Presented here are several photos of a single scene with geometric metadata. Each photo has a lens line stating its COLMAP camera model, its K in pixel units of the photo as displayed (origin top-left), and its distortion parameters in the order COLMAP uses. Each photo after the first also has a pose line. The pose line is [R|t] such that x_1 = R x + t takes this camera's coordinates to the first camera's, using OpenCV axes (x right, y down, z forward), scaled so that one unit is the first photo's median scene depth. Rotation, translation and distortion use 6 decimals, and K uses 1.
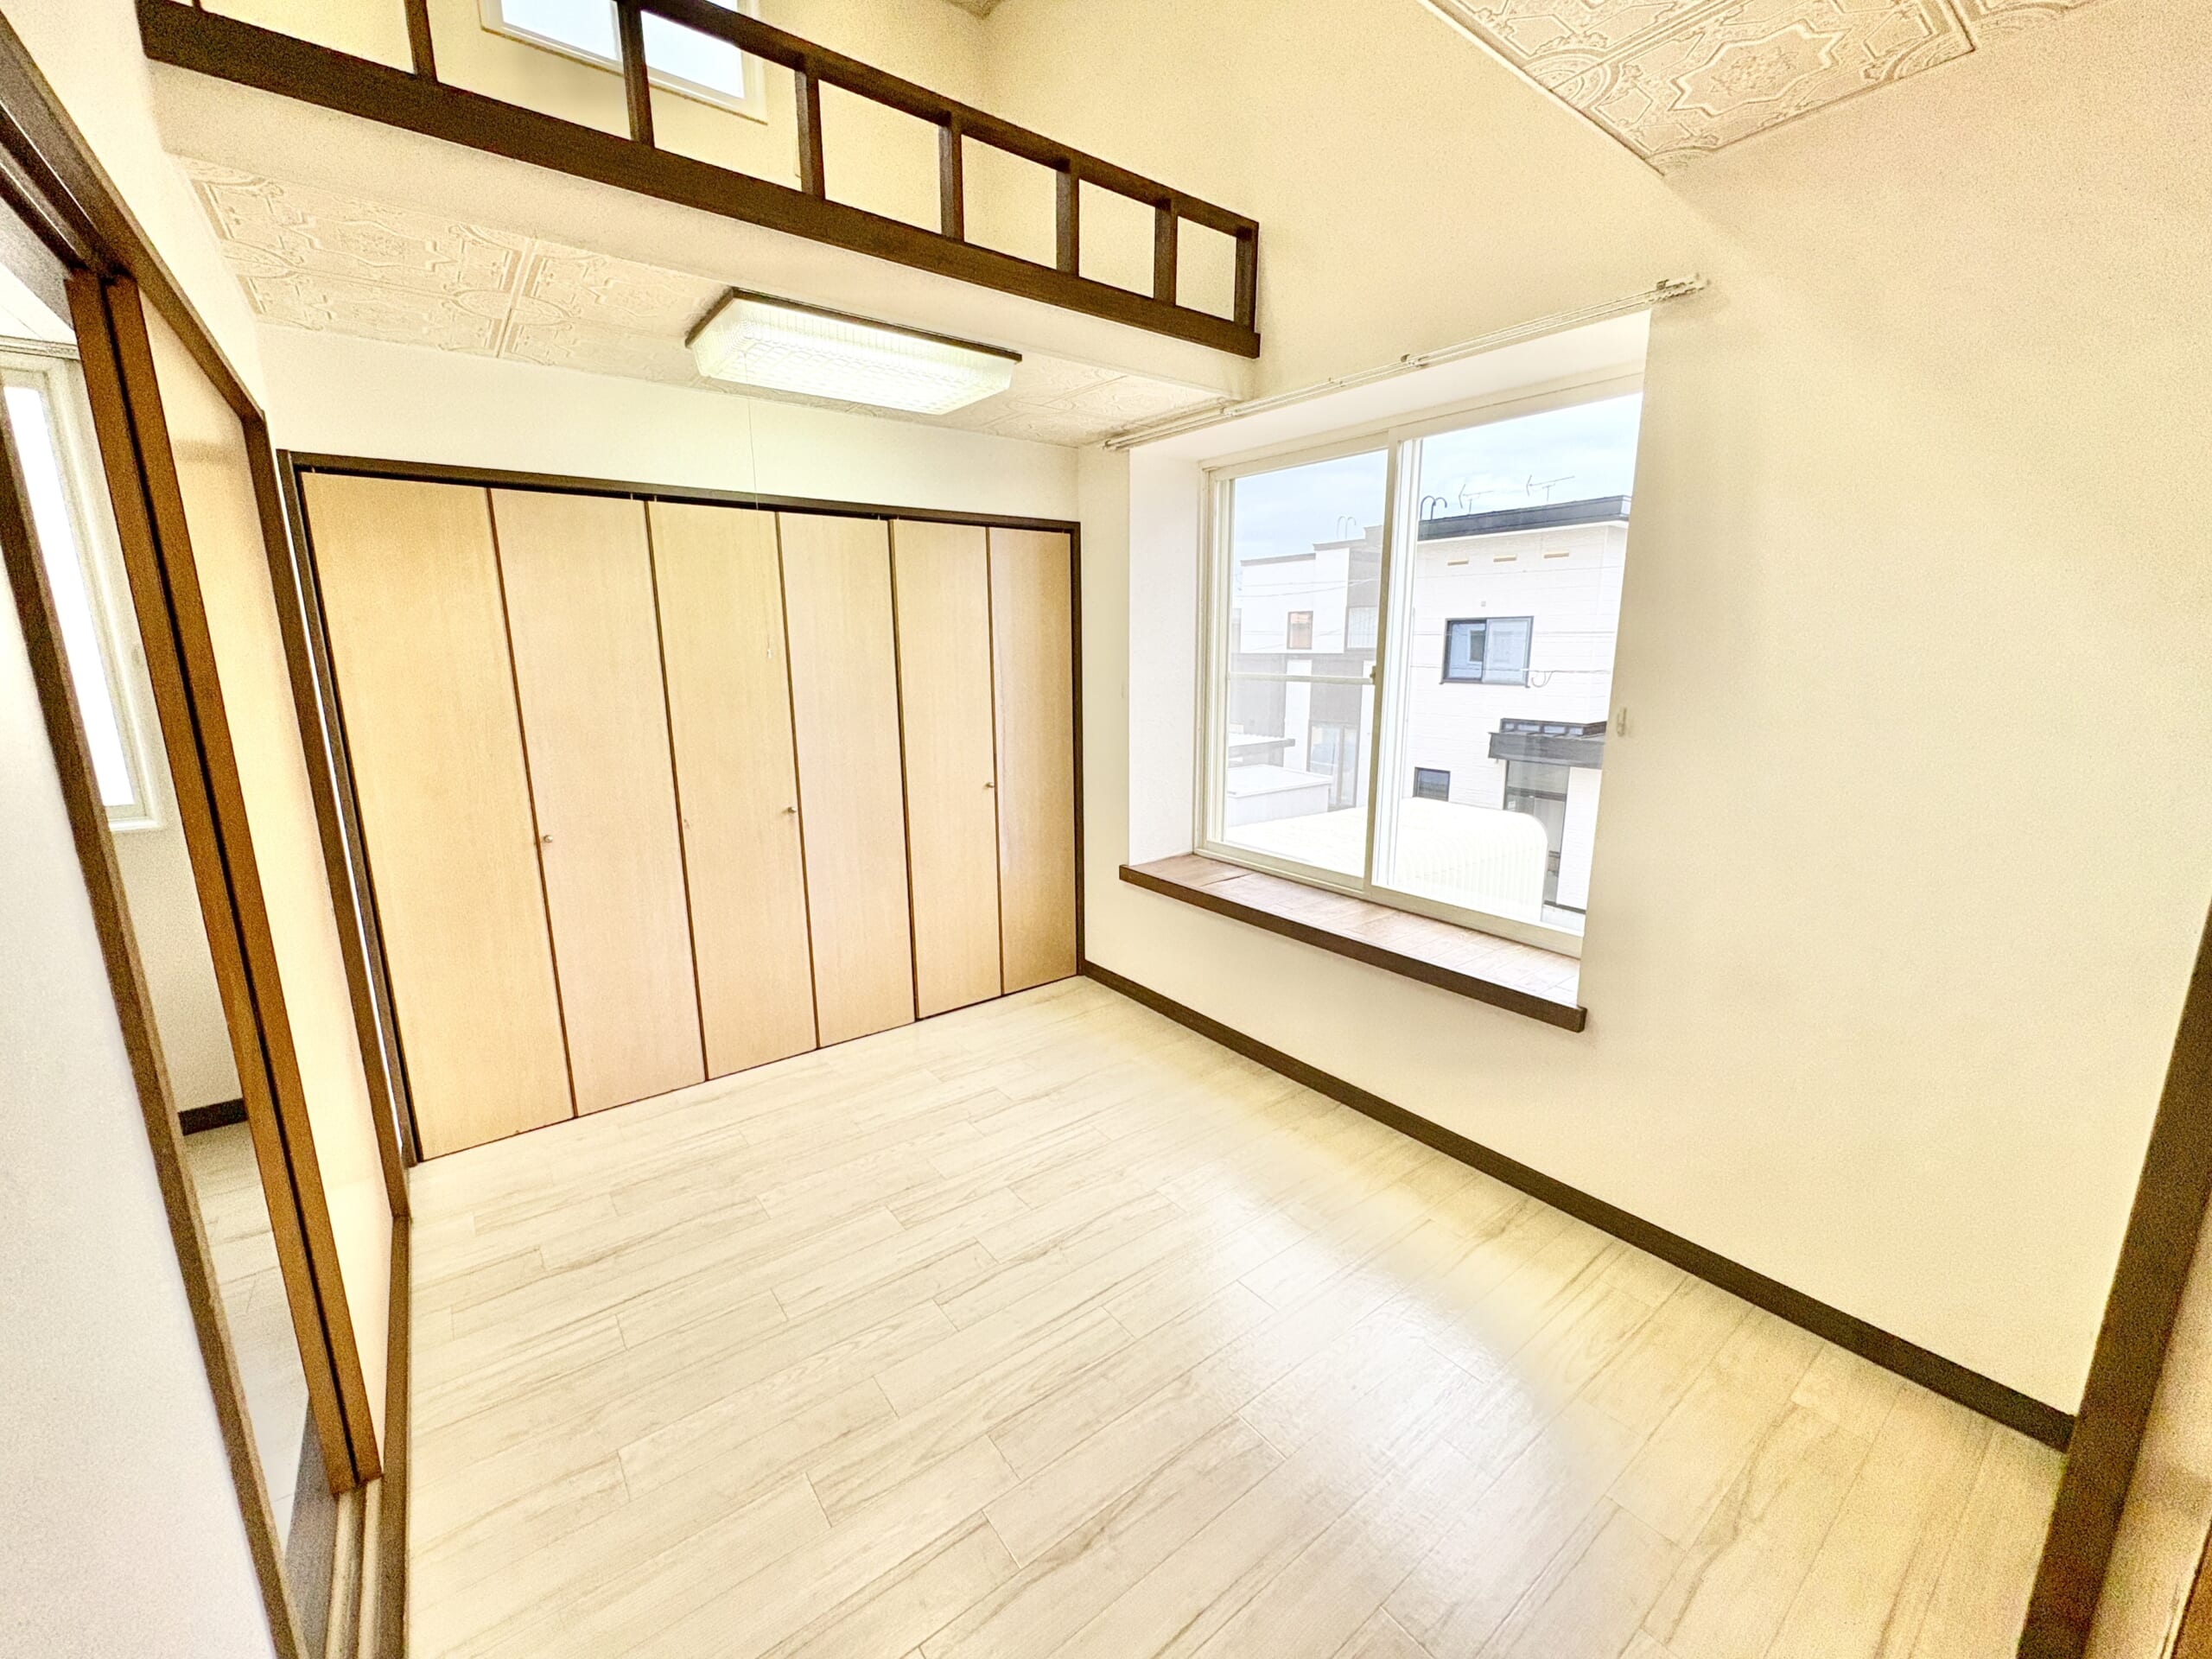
lens RADIAL K [[887.9, 0, 1106.0], [0, 887.9, 829.5], [0, 0, 1]] dist [-0.001072, 0.000141]
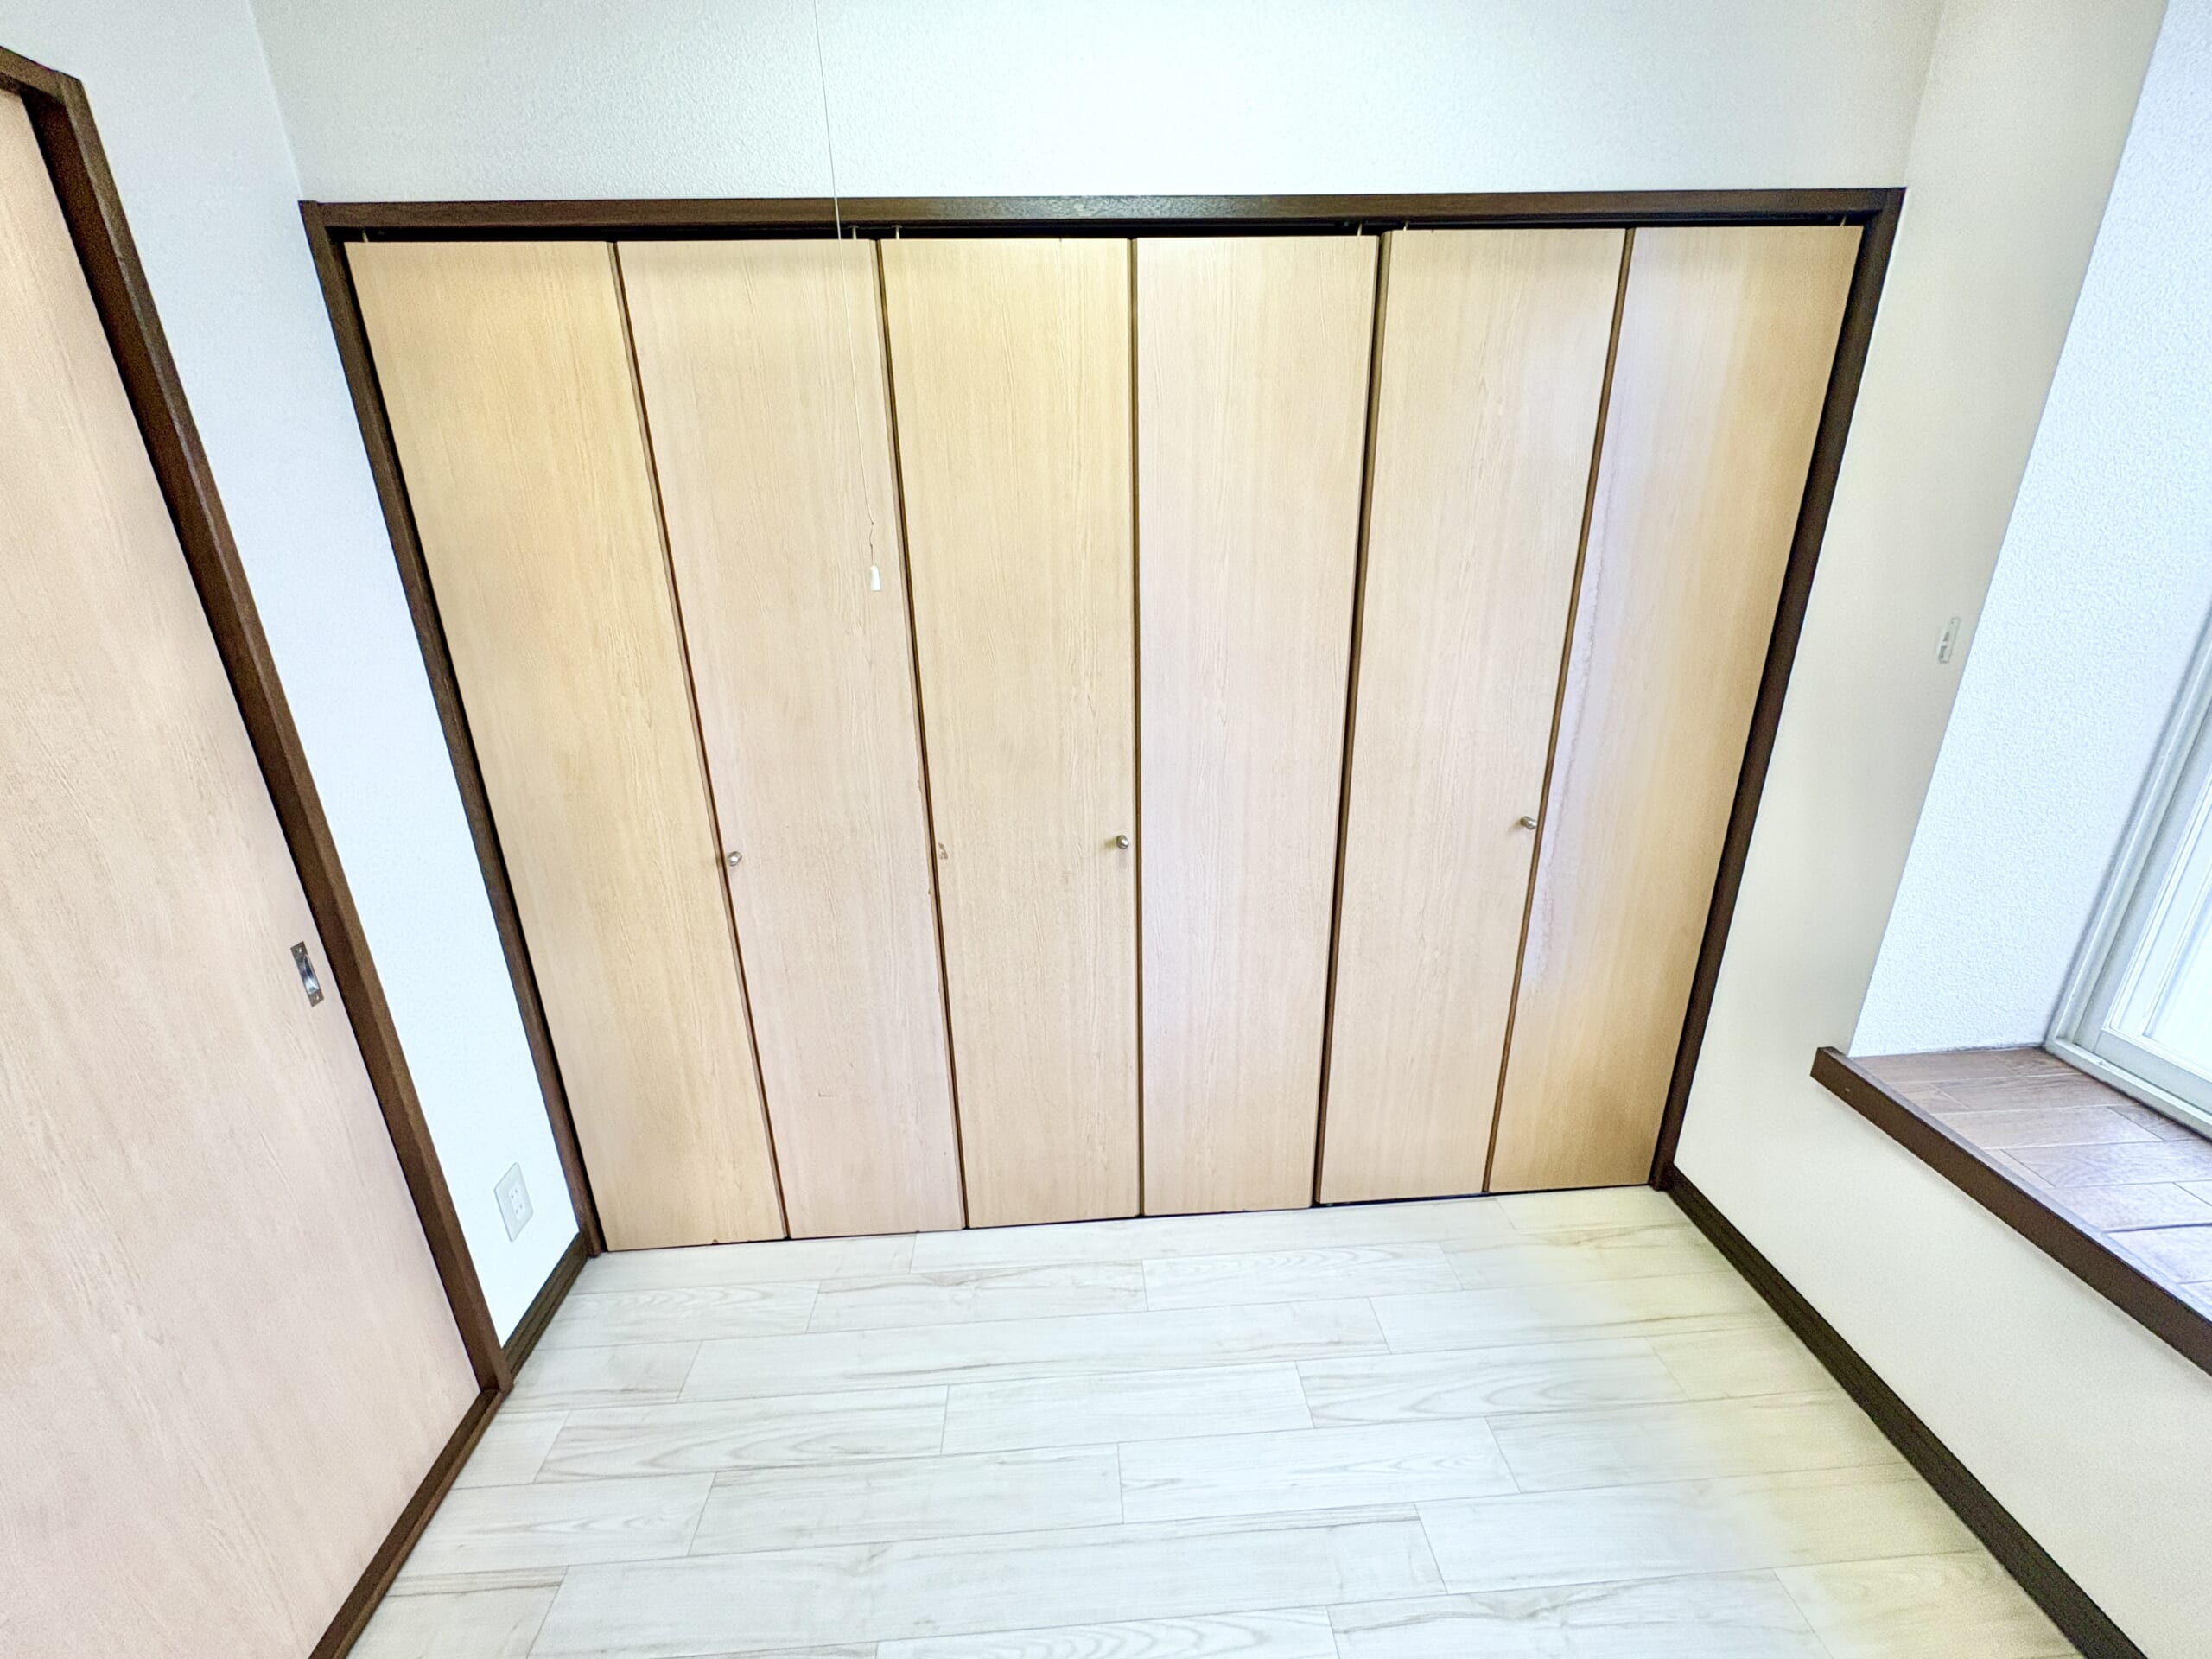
lens RADIAL K [[887.9, 0, 1106.0], [0, 887.9, 829.5], [0, 0, 1]] dist [-0.001072, 0.000141]
pose [[0.829978, 0.177058, -0.528949, -0.073485], [-0.099544, 0.980077, 0.171871, -0.121418], [0.548843, -0.089995, 0.831067, 0.534508]]
